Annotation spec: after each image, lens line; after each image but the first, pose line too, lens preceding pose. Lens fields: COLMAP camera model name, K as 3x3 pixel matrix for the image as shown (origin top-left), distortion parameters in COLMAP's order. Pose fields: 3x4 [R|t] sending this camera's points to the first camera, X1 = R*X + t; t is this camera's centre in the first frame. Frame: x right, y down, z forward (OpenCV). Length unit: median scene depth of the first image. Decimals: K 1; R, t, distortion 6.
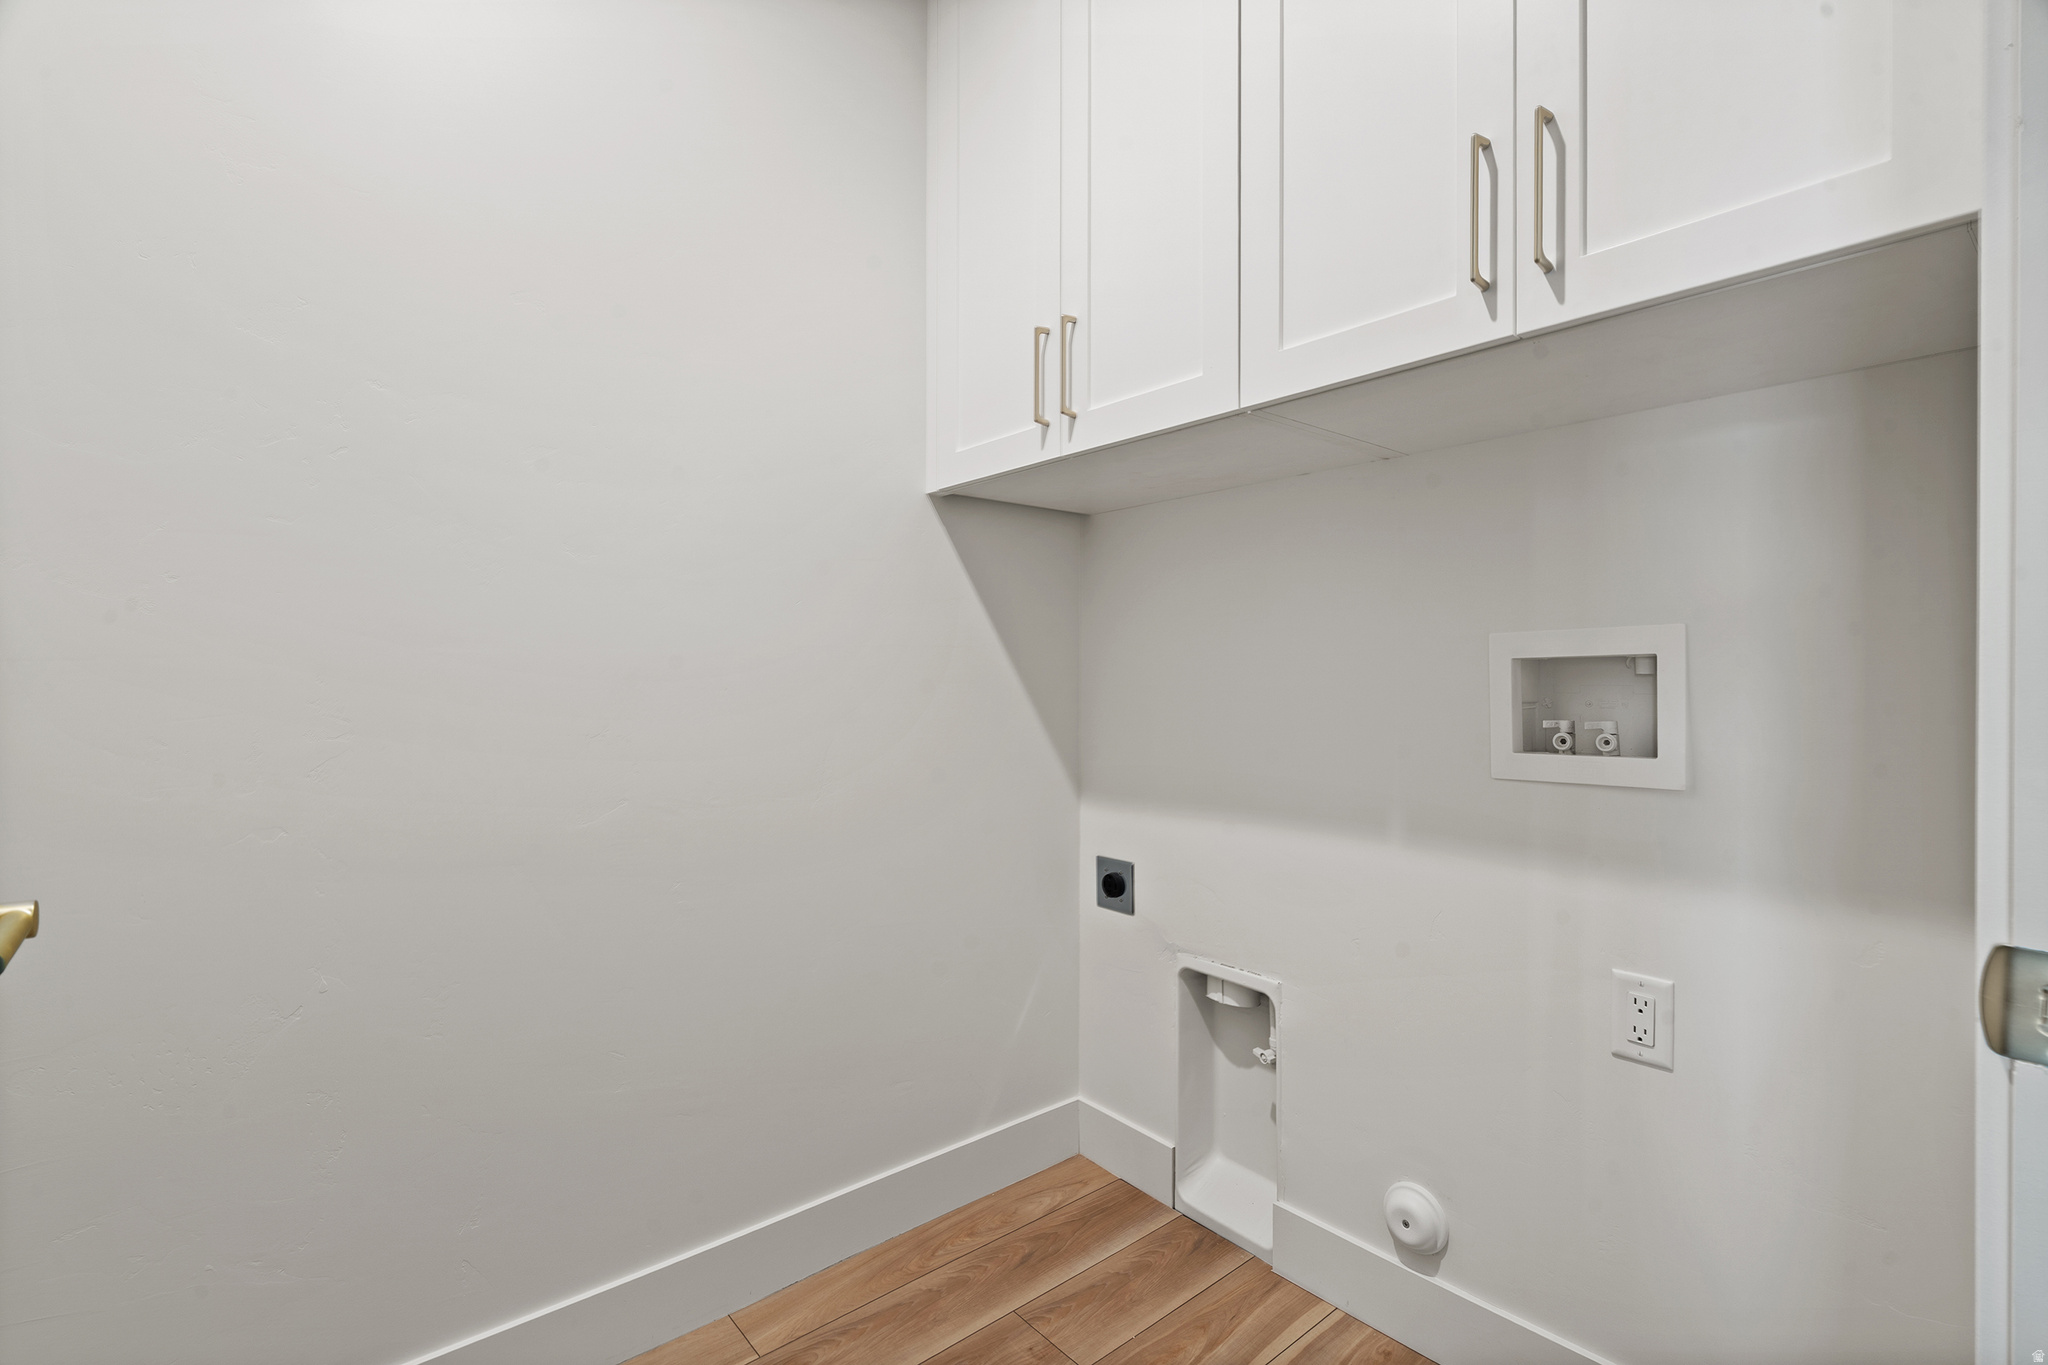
lens RADIAL K [[951.8, 0, 1036.3], [0, 951.8, 684.1], [0, 0, 1]] dist [0.001180, 0.000137]
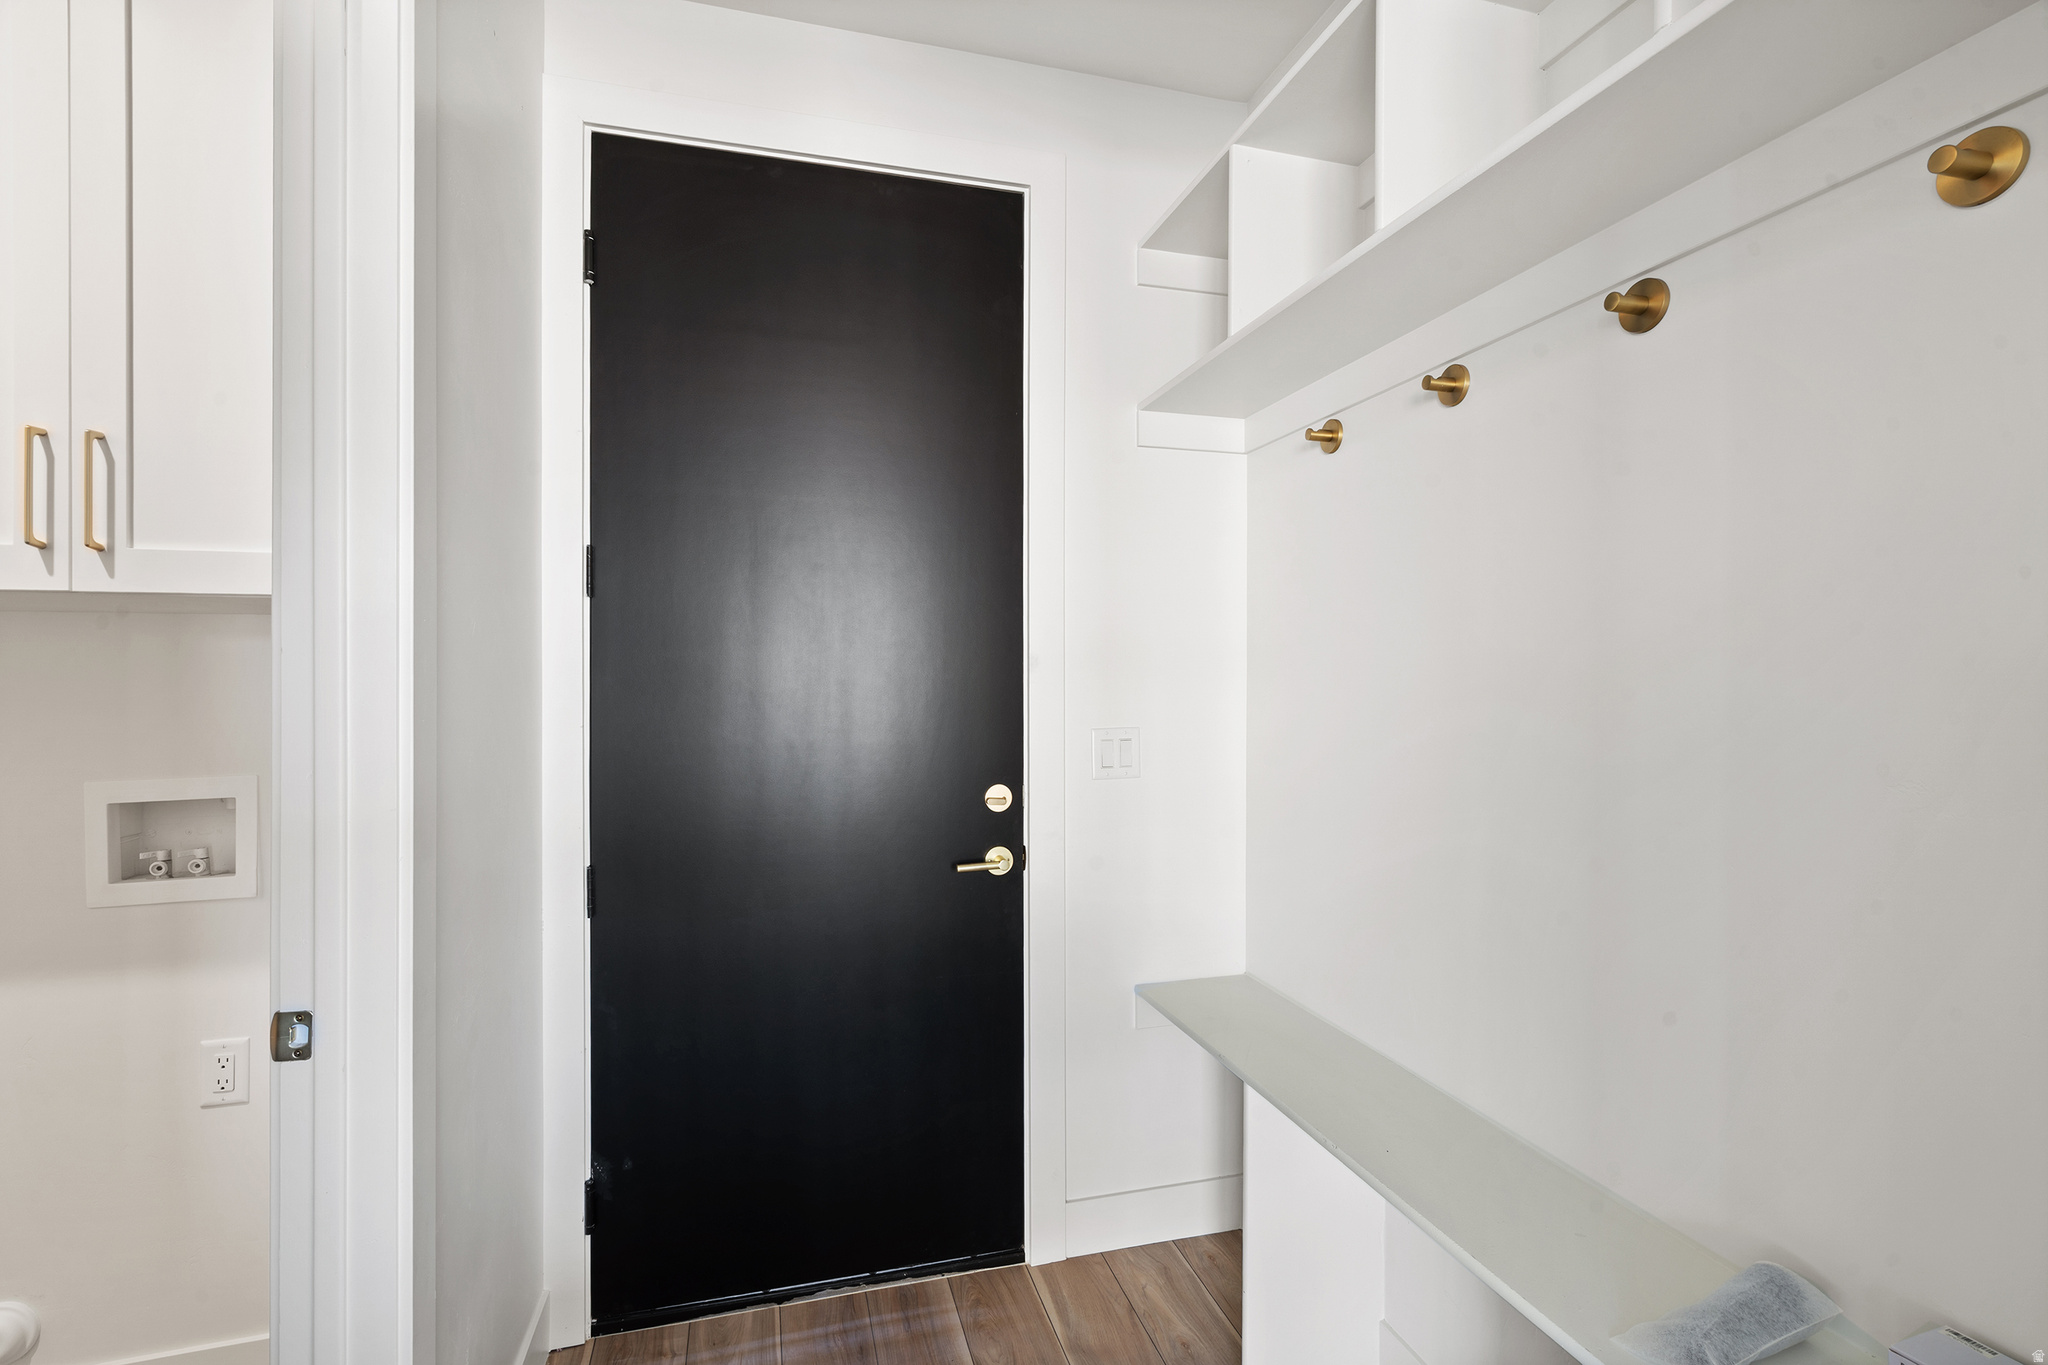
lens RADIAL K [[951.8, 0, 1036.3], [0, 951.8, 684.1], [0, 0, 1]] dist [0.001180, 0.000137]
pose [[0.410905, 0.000076, 0.911678, -0.114502], [0.006513, 0.999974, -0.003019, -0.182262], [-0.911655, 0.007178, 0.410894, -0.593376]]
